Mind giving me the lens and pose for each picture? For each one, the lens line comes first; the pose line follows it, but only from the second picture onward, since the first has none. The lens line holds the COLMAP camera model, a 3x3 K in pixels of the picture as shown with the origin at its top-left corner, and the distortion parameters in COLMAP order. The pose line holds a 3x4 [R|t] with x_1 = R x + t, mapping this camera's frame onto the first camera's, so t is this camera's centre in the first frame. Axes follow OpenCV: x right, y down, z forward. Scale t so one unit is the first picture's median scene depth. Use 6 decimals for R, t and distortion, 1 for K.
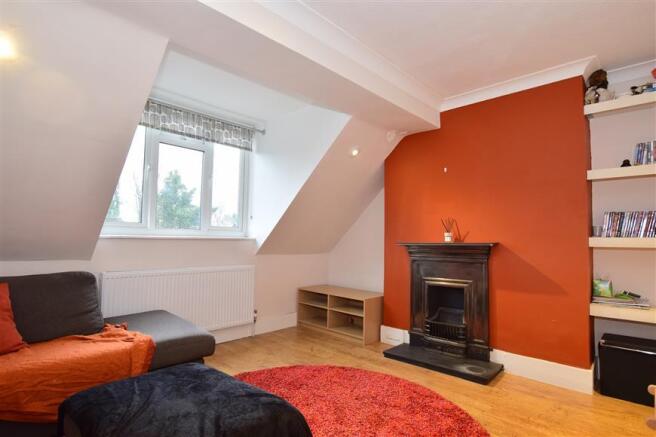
lens RADIAL K [[333.1, 0, 328.0], [0, 333.1, 218.5], [0, 0, 1]] dist [-0.015958, -0.000339]
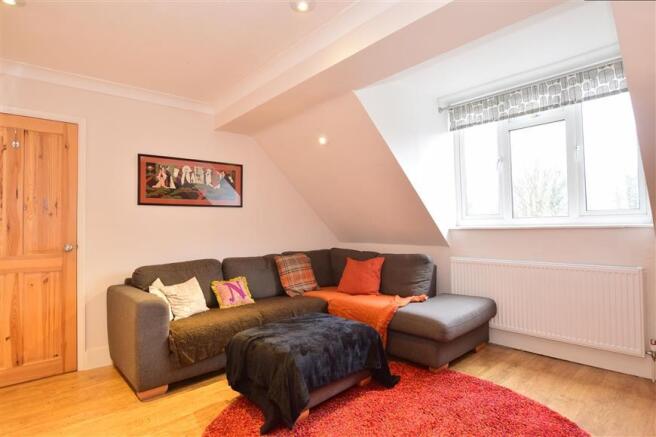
lens RADIAL K [[333.1, 0, 328.0], [0, 333.1, 218.5], [0, 0, 1]] dist [-0.015958, -0.000339]
pose [[-0.050290, -0.042944, -0.997811, 0.487576], [0.073366, 0.996217, -0.046573, 0.035377], [0.996036, -0.075548, -0.046949, 0.490913]]
